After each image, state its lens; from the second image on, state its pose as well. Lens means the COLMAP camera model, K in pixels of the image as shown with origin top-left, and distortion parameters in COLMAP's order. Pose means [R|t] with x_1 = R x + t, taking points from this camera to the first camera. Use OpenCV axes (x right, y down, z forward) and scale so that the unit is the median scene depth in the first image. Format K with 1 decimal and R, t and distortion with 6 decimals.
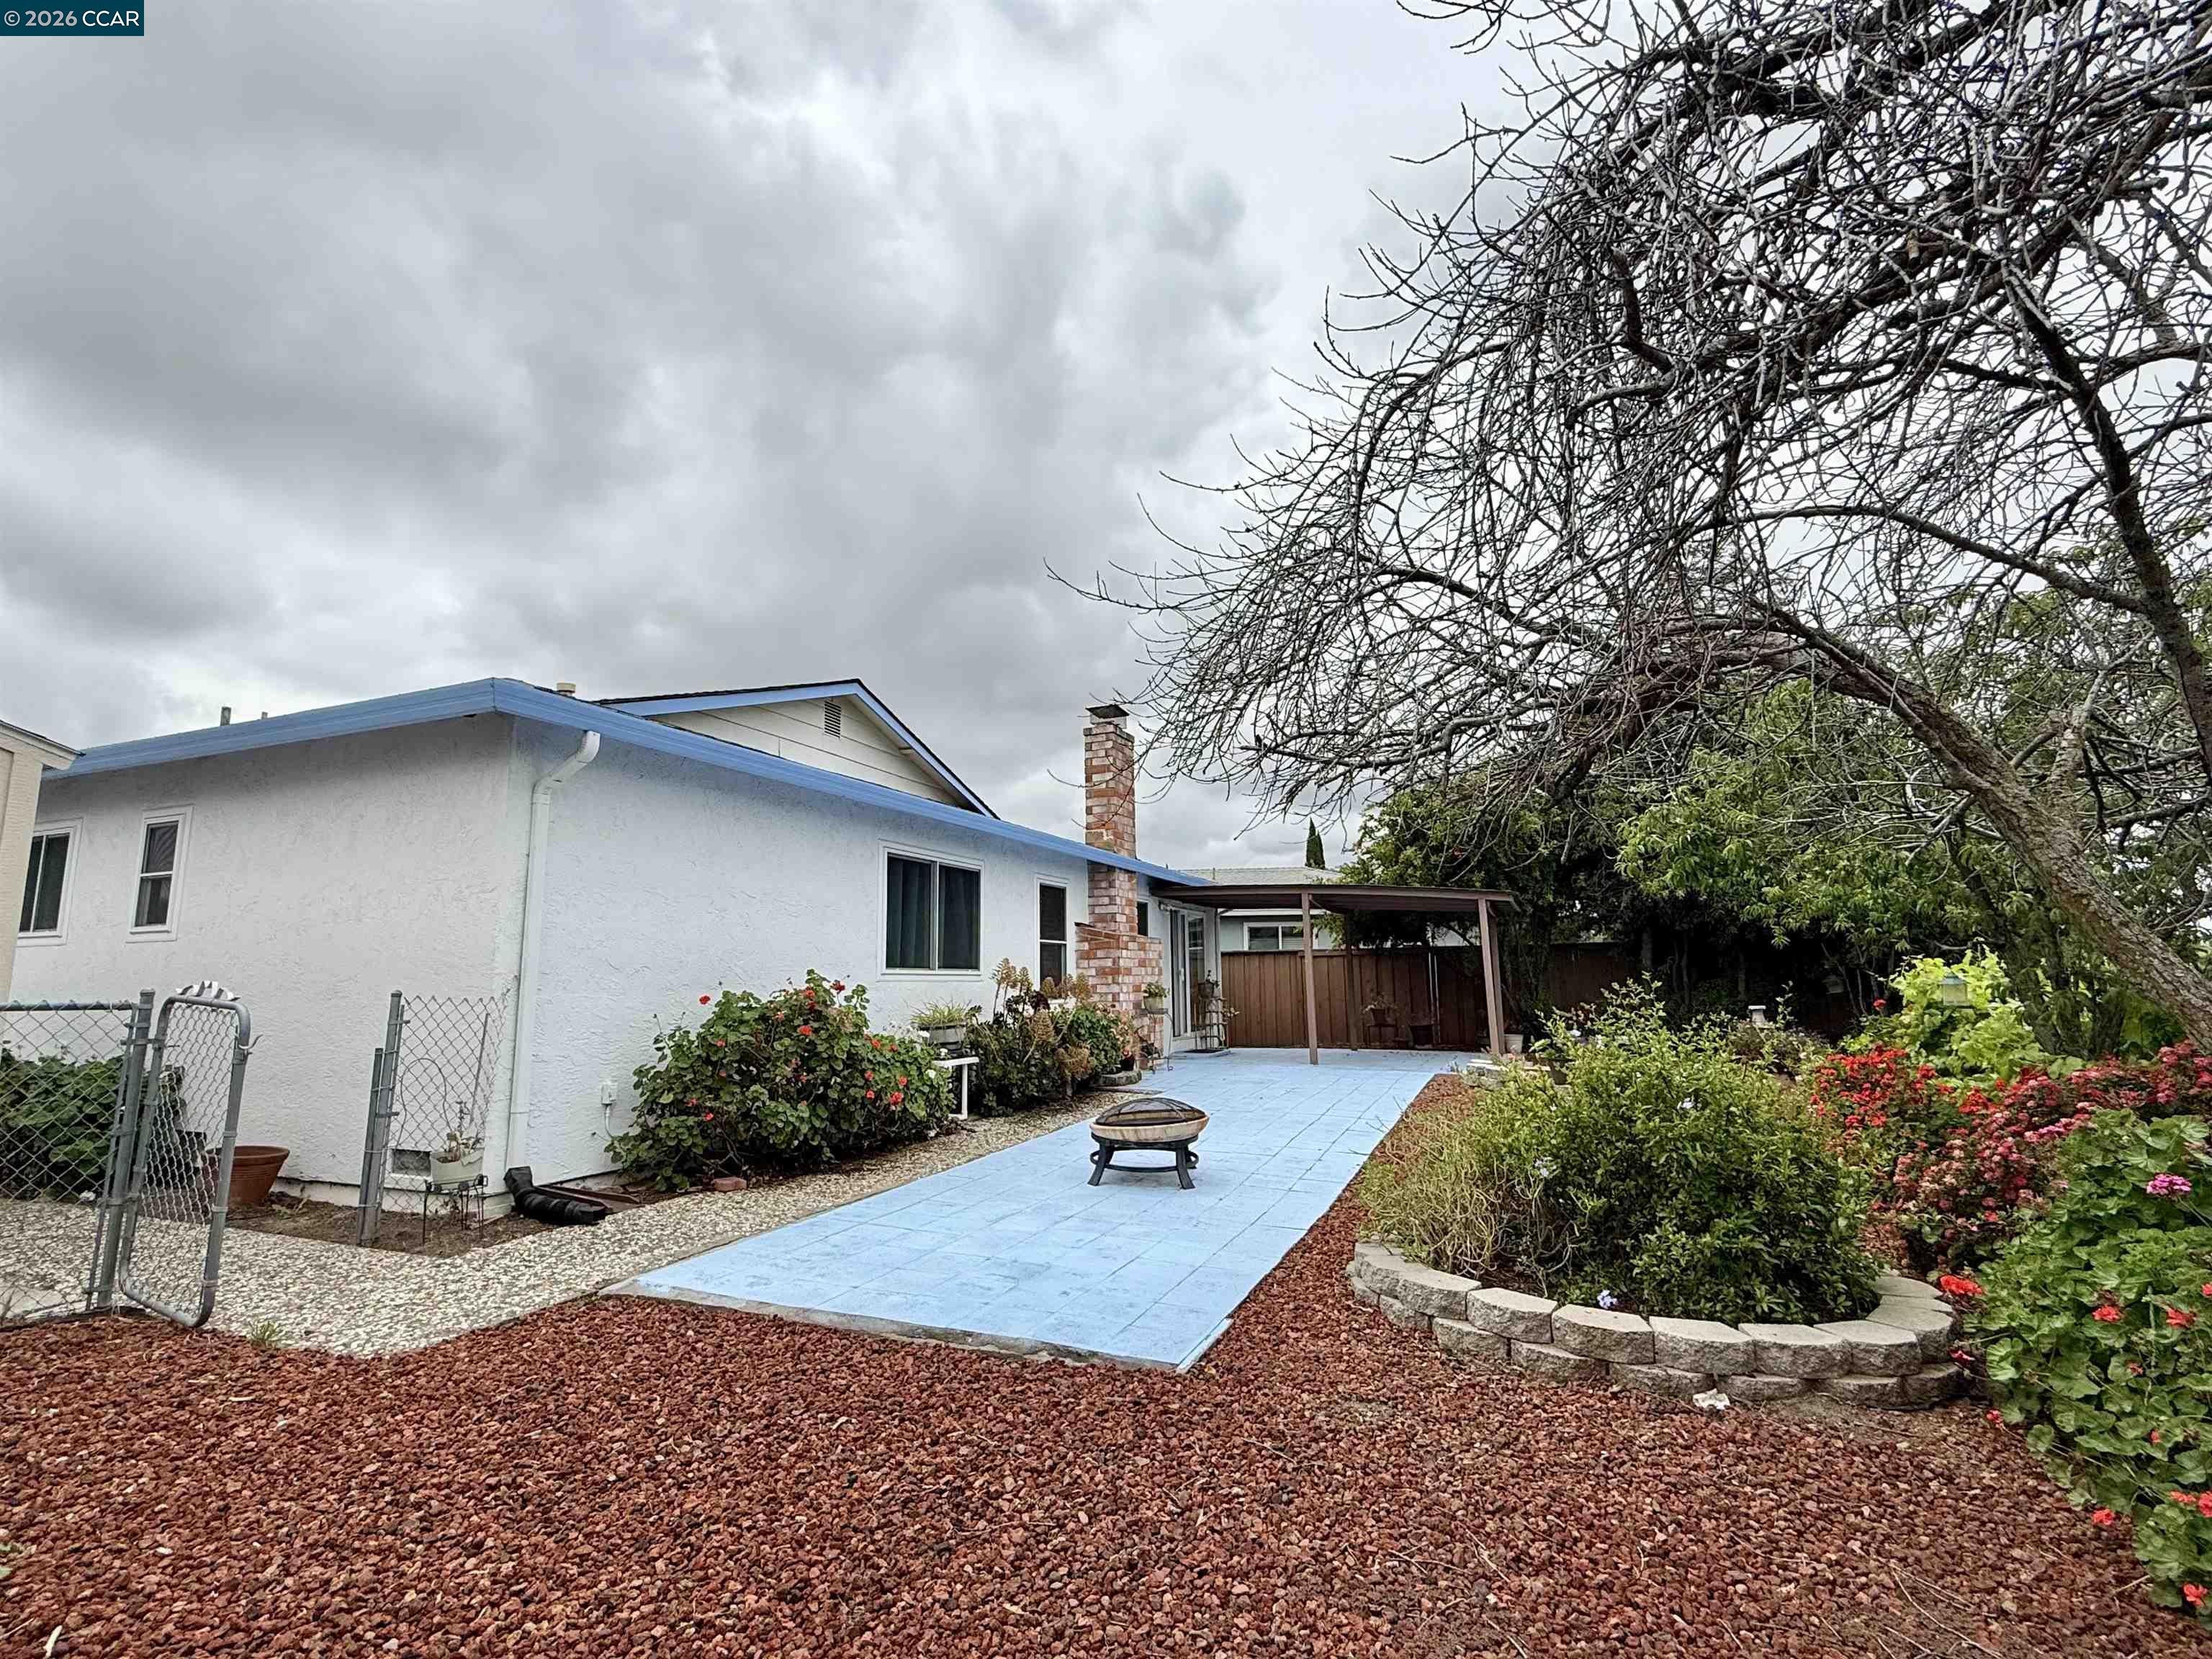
lens RADIAL K [[1037.8, 0, 1106.0], [0, 1037.8, 829.5], [0, 0, 1]] dist [-0.000125, -0.000016]
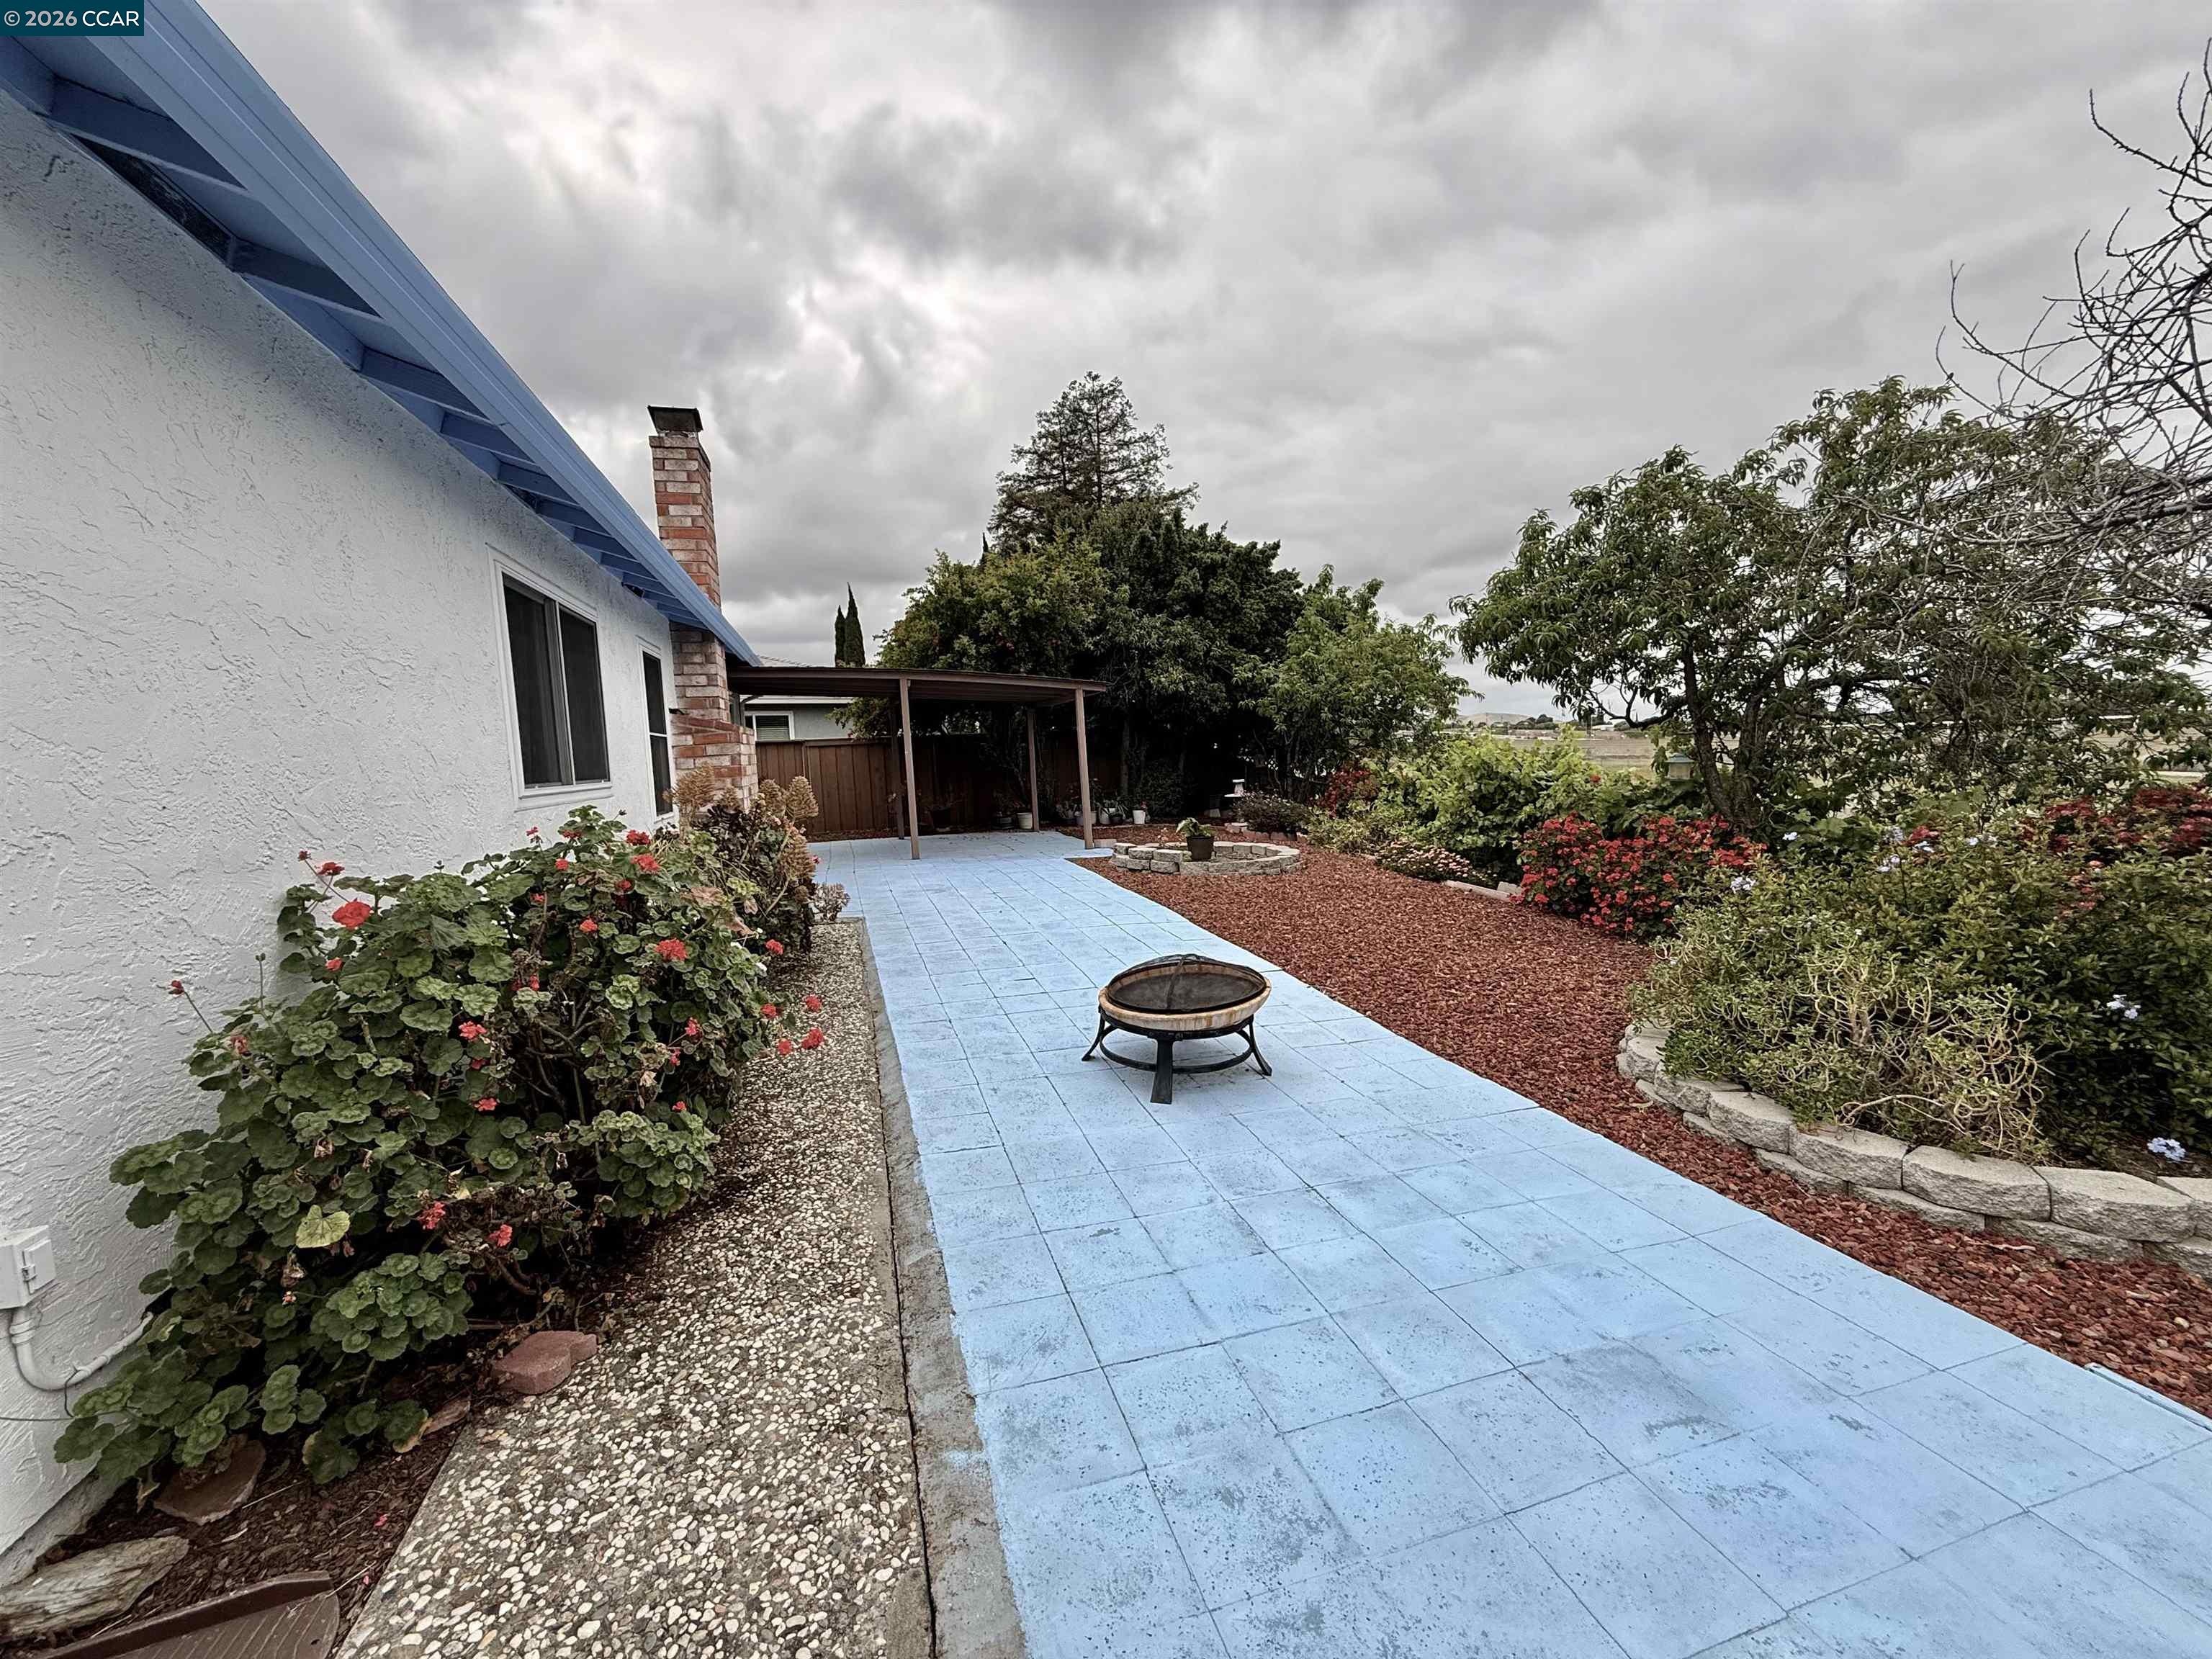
lens RADIAL K [[879.1, 0, 1106.0], [0, 879.1, 829.5], [0, 0, 1]] dist [0.001349, 0.000168]
pose [[0.775910, -0.068614, 0.627101, -0.190482], [-0.071674, 0.978042, 0.195695, 0.029006], [-0.626758, -0.196789, 0.753955, 0.314382]]
